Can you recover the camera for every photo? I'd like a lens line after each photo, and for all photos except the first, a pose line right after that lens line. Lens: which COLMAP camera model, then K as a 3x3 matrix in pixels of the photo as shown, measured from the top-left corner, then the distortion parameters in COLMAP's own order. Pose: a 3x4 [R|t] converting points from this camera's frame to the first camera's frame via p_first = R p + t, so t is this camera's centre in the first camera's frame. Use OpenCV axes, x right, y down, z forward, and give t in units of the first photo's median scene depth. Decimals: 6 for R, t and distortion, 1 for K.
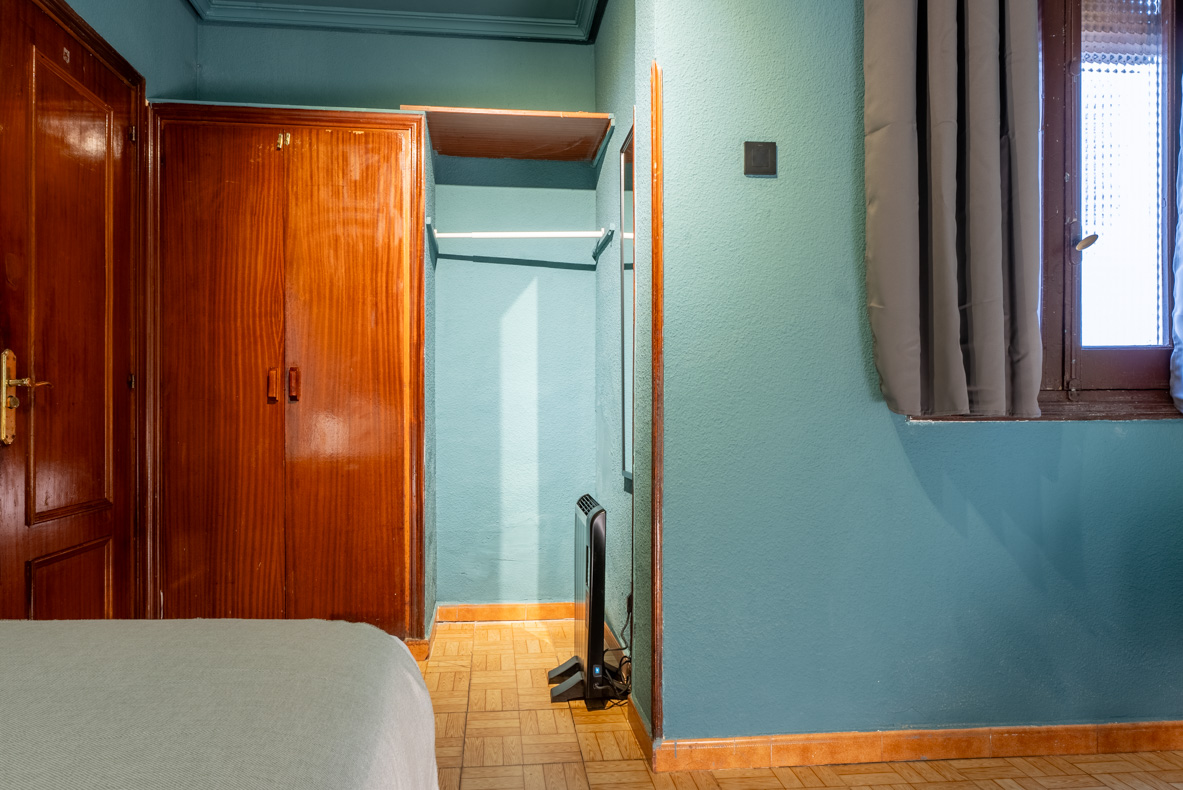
lens RADIAL K [[638.8, 0, 564.4], [0, 638.8, 406.9], [0, 0, 1]] dist [0.001399, 0.000428]
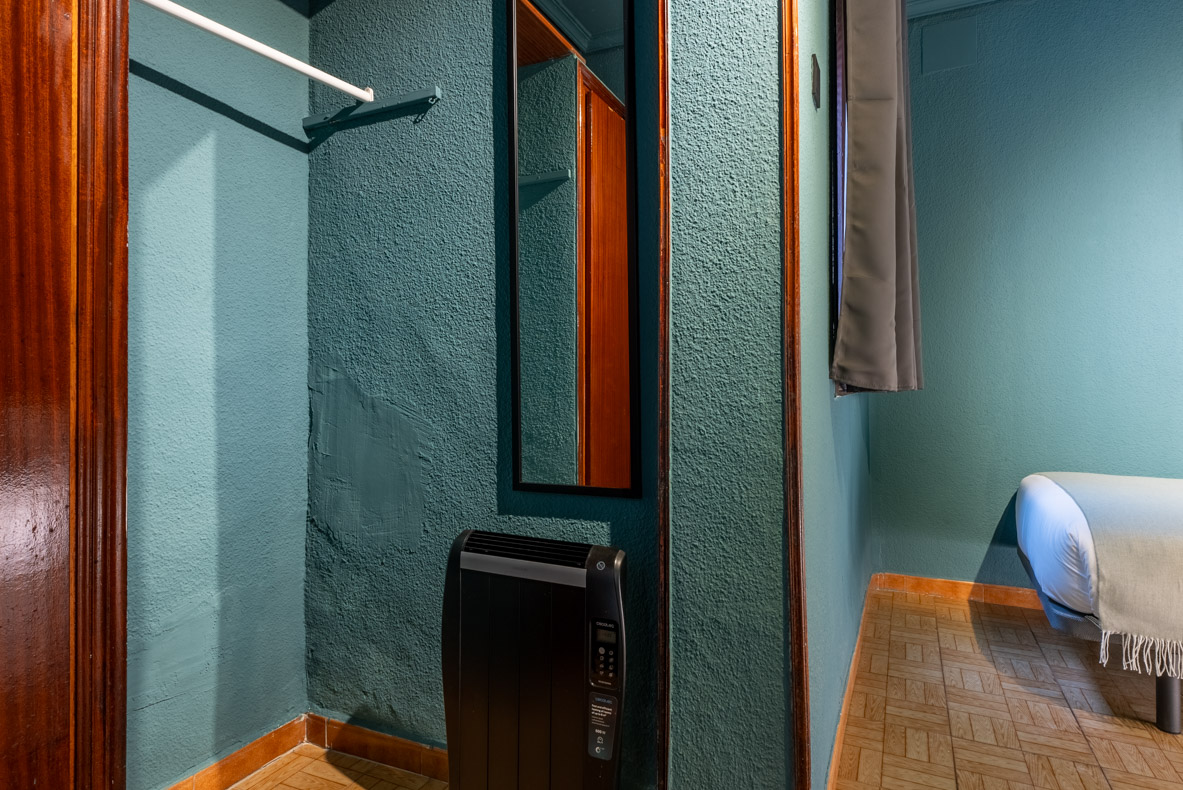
lens RADIAL K [[638.8, 0, 592.8], [0, 638.8, 379.2], [0, 0, 1]] dist [0.001399, 0.000428]
pose [[0.536571, 0.006219, 0.843832, -0.315686], [-0.000428, 0.999975, -0.007098, 0.001138], [-0.843855, 0.003448, 0.536560, 0.464332]]
